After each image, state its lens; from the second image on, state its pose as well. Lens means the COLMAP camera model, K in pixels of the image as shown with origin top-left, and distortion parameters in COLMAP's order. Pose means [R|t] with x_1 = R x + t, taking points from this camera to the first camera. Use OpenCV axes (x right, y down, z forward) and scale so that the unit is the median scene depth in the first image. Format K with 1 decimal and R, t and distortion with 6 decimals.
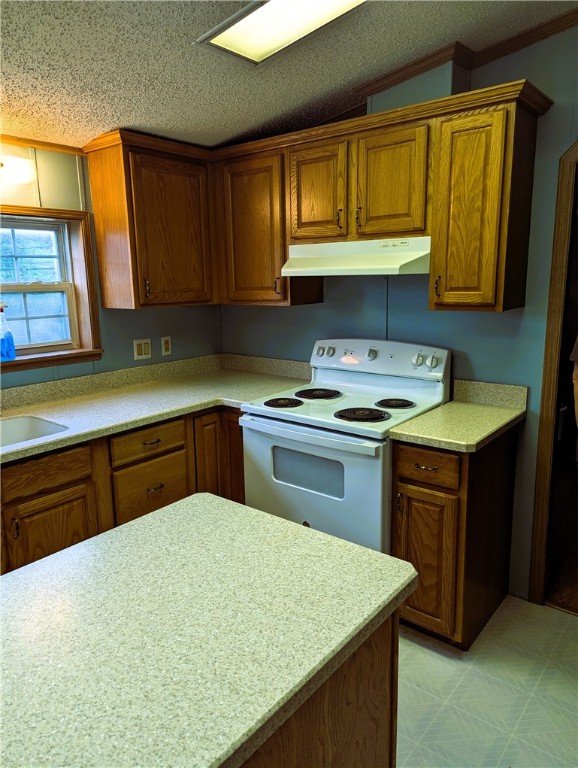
lens RADIAL K [[545.8, 0, 292.1], [0, 545.8, 383.1], [0, 0, 1]] dist [0.053442, -0.044464]
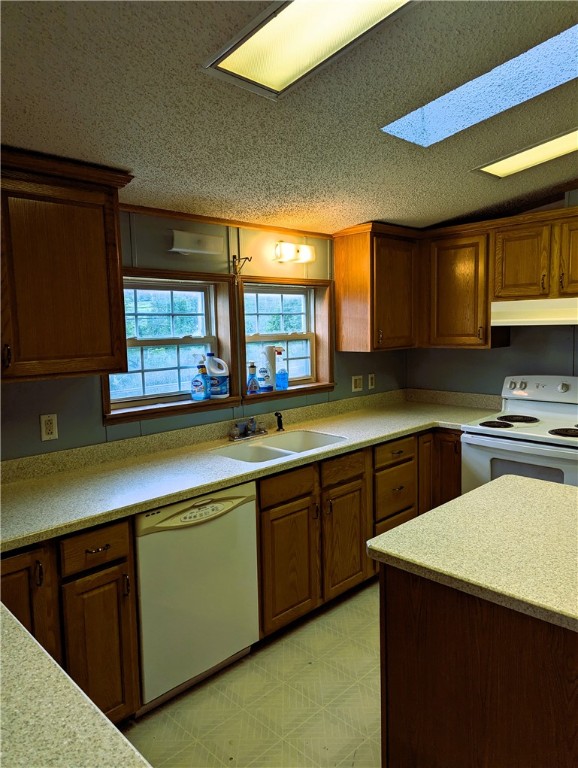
lens RADIAL K [[545.8, 0, 285.6], [0, 545.8, 382.1], [0, 0, 1]] dist [0.053442, -0.044464]
pose [[0.993613, 0.003324, -0.112793, -0.340887], [-0.012910, 0.996351, -0.084366, 0.049977], [0.112101, 0.085283, 0.990030, -0.312053]]
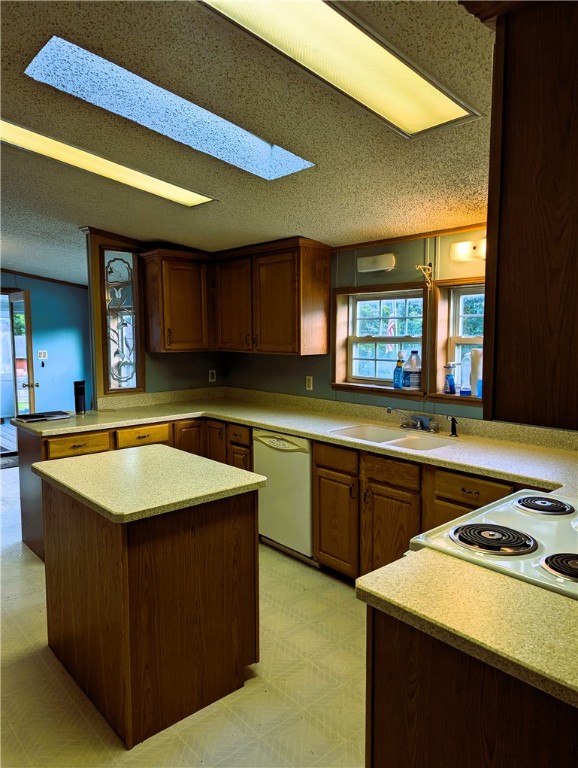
lens RADIAL K [[545.8, 0, 289.5], [0, 545.8, 383.9], [0, 0, 1]] dist [0.053442, -0.044464]
pose [[-0.185268, 0.105915, -0.976964, 0.732221], [-0.187522, 0.972095, 0.140948, -0.156952], [0.964630, 0.209315, -0.160237, 0.730306]]
